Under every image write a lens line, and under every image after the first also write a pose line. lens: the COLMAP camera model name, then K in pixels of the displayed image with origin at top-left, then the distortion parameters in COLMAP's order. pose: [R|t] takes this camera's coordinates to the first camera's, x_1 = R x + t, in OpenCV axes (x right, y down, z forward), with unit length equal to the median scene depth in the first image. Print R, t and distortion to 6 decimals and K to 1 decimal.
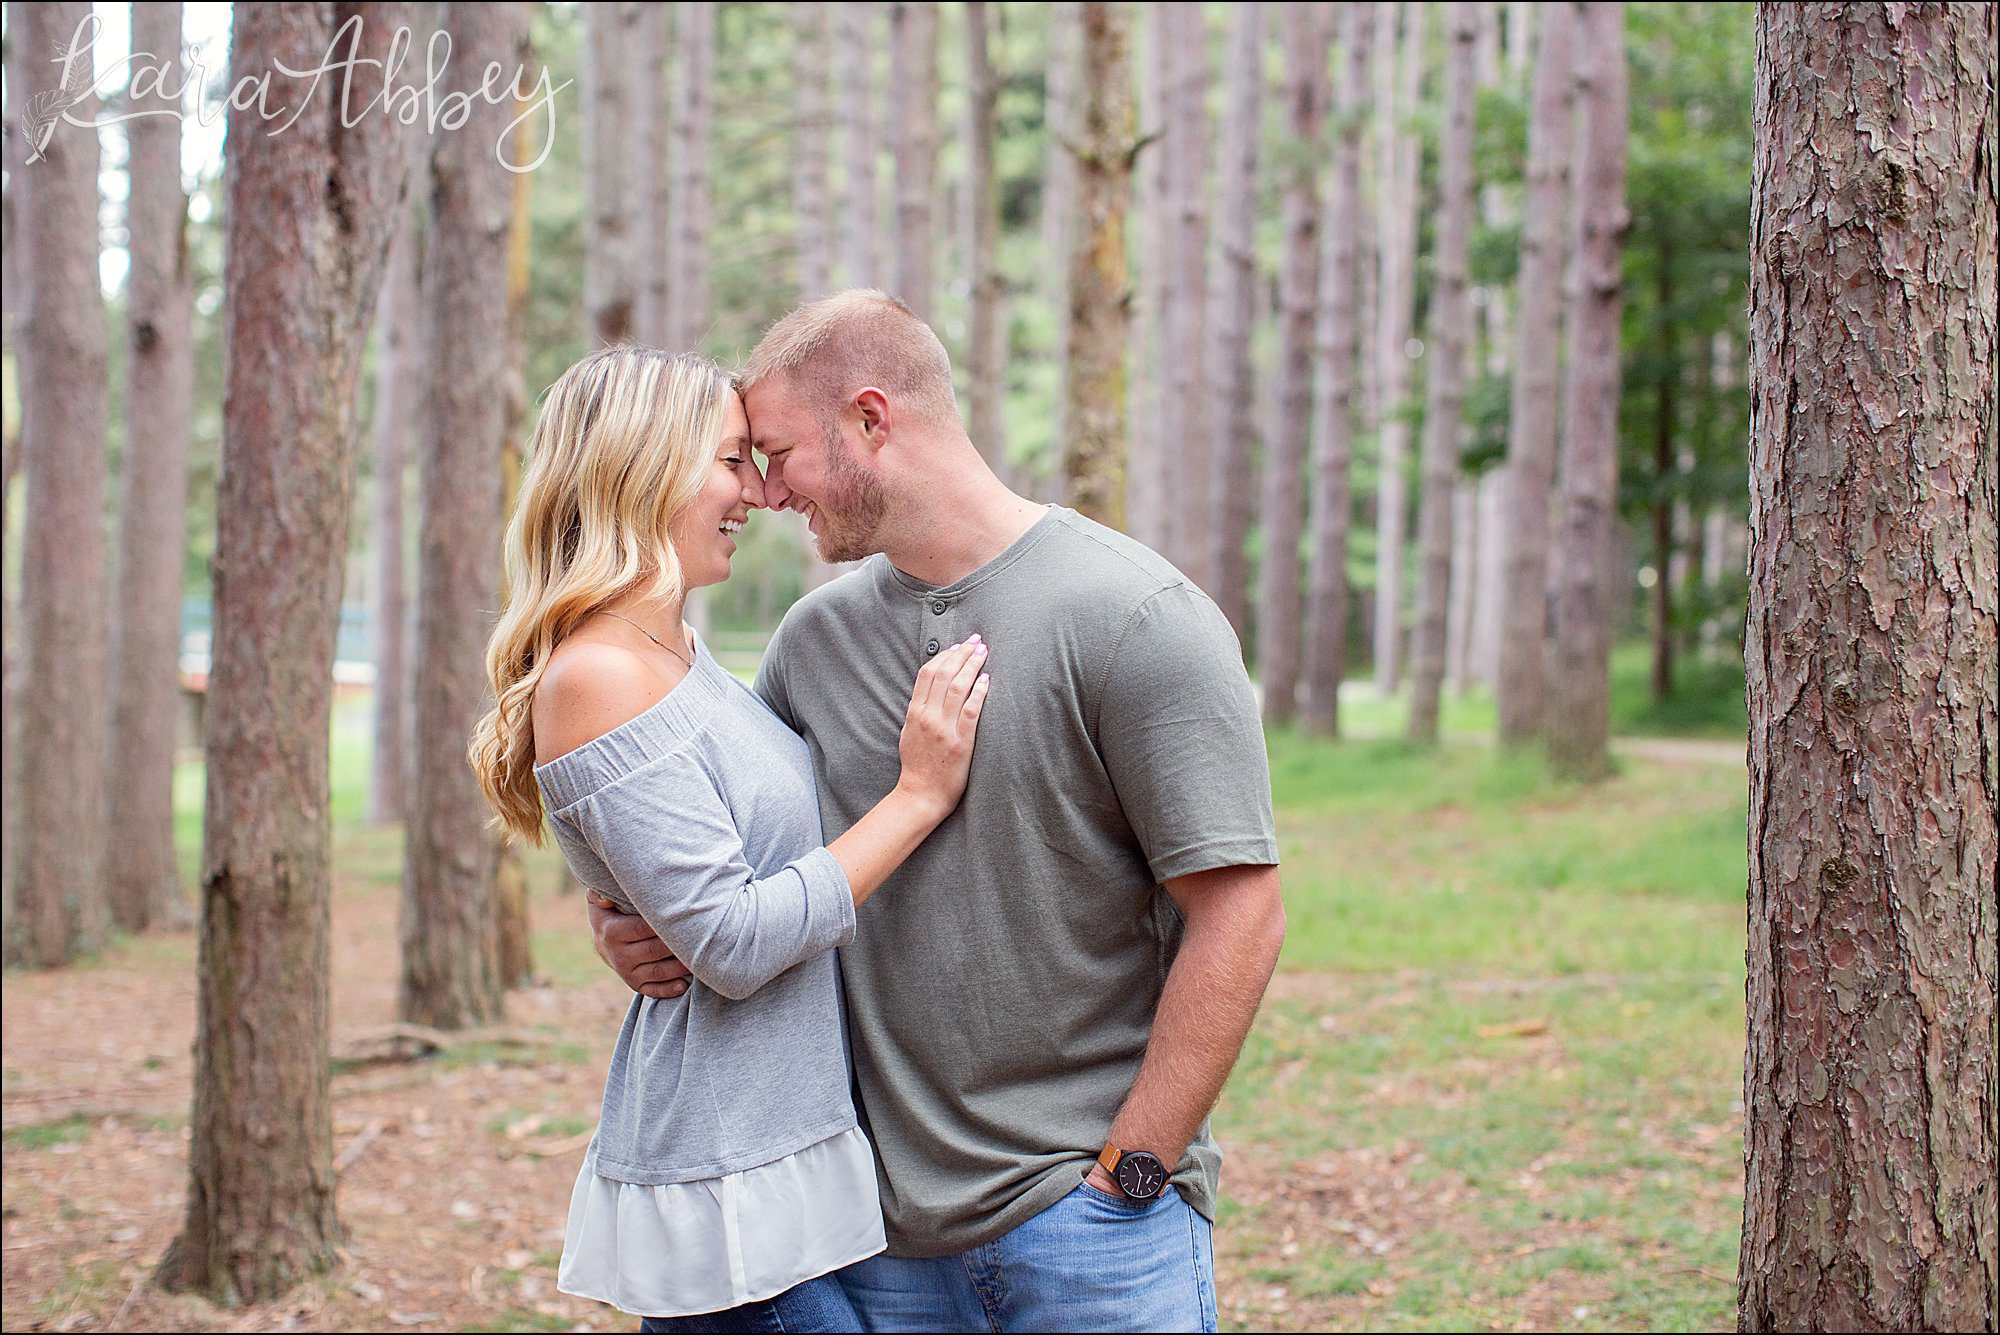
lens RADIAL K [[3677.9, 0, 1047.2], [0, 3677.9, 664.3], [0, 0, 1]] dist [0.539434, 0.034834]
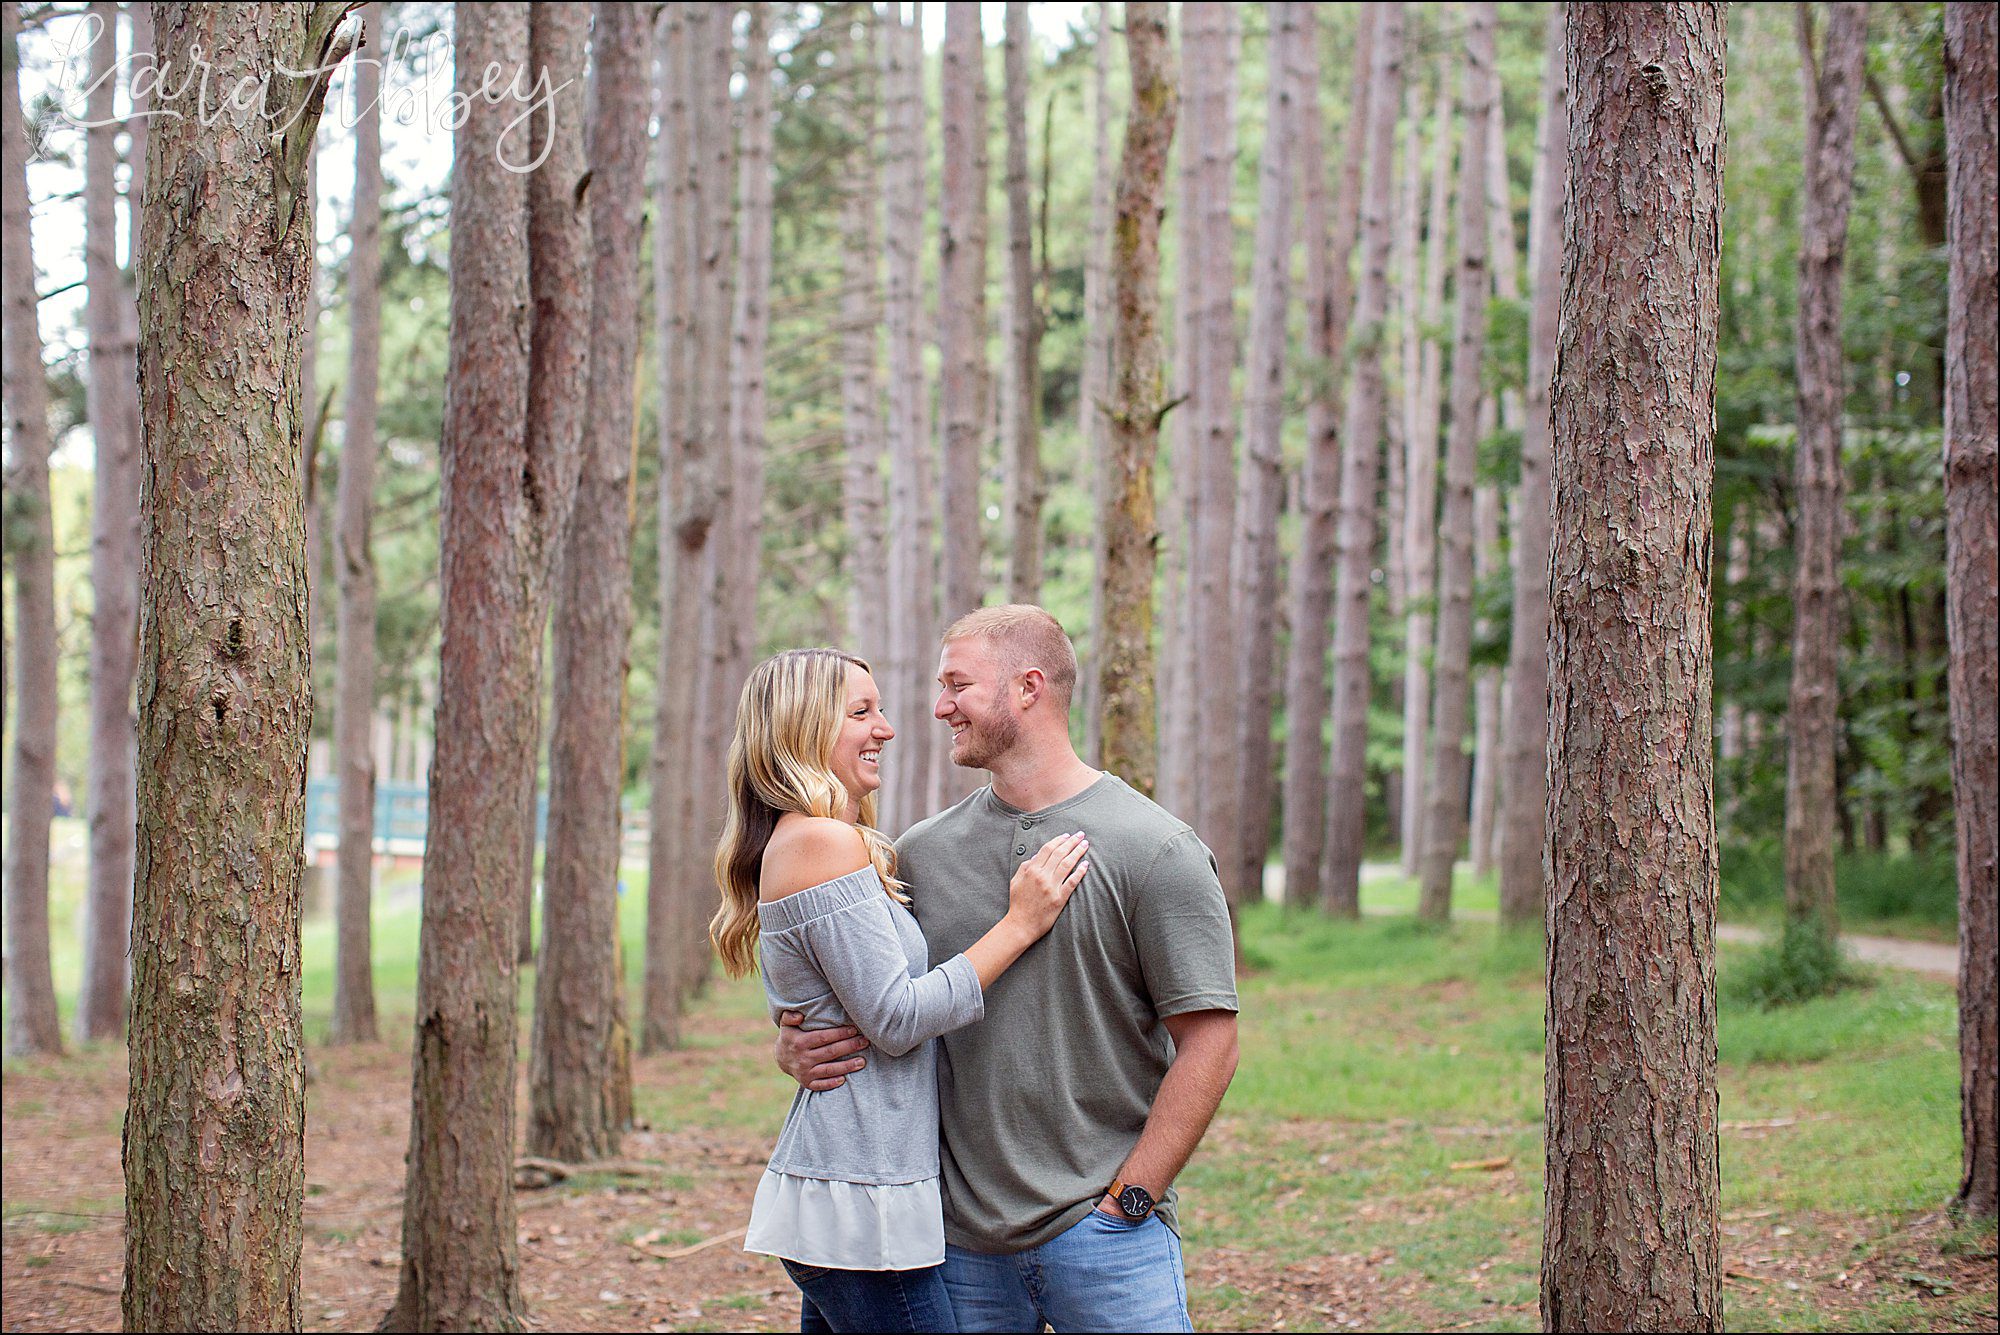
lens RADIAL K [[3689.2, 0, 1000.0], [0, 3689.2, 667.5], [0, 0, 1]] dist [0.077898, 0.047837]
pose [[0.999750, 0.003485, -0.022078, -0.001792], [-0.004518, 0.998889, -0.046913, -0.004528], [0.021890, 0.047001, 0.998655, -0.234003]]
